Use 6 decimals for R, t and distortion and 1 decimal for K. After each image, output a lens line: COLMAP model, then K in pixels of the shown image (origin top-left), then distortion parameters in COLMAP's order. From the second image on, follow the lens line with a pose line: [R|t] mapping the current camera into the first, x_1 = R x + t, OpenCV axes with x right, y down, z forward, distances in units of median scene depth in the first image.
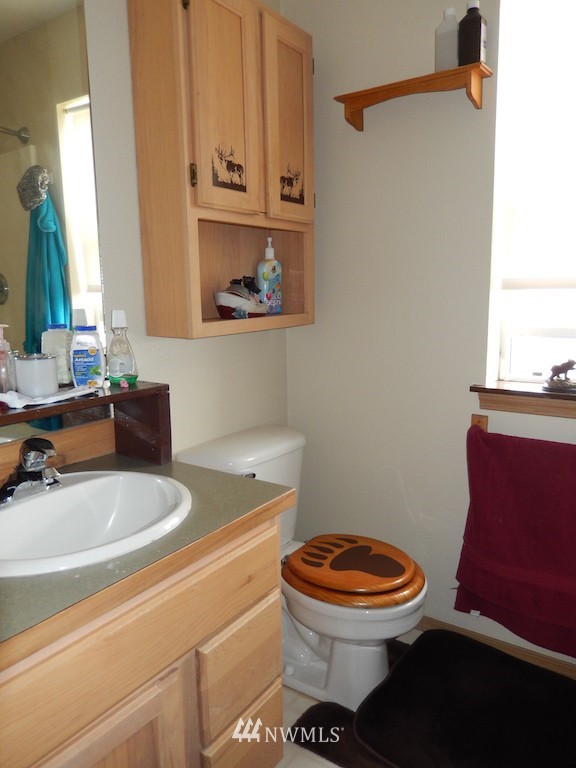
lens RADIAL K [[574.9, 0, 288.0], [0, 574.9, 384.0], [0, 0, 1]] dist [-0.012364, -0.014042]
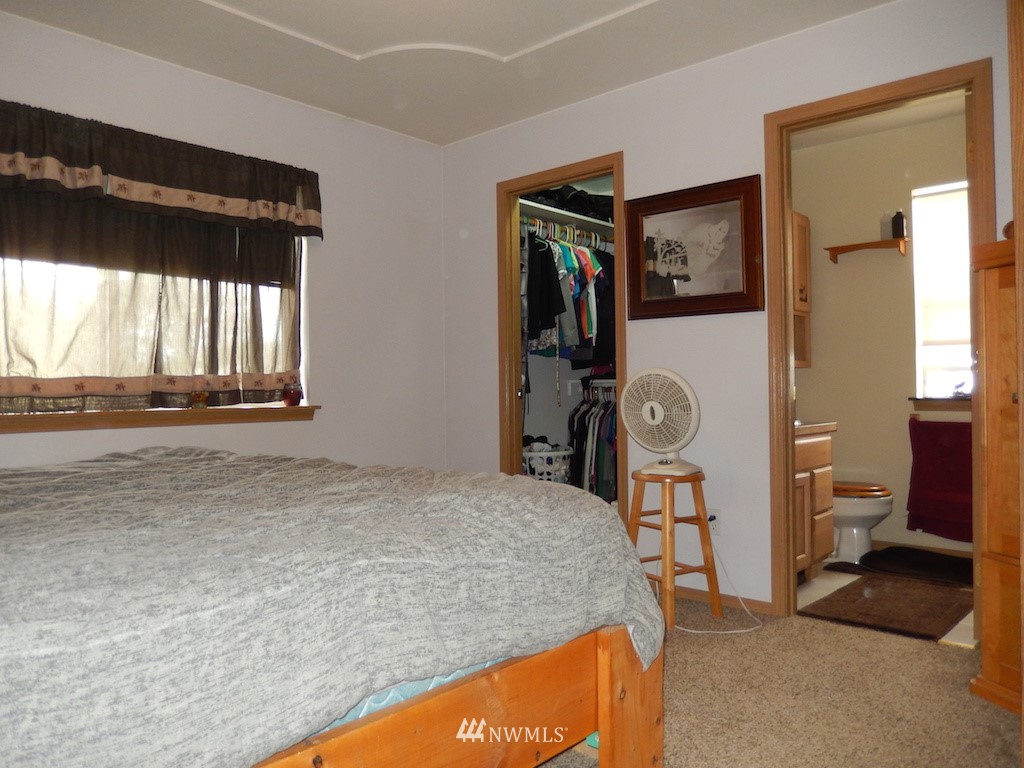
lens RADIAL K [[766.5, 0, 508.9], [0, 766.5, 379.8], [0, 0, 1]] dist [-0.012364, -0.014042]
pose [[0.989391, -0.008322, -0.145036, -0.599146], [-0.015510, 0.986601, -0.162412, 0.372387], [0.144444, 0.162938, 0.976006, -1.596427]]
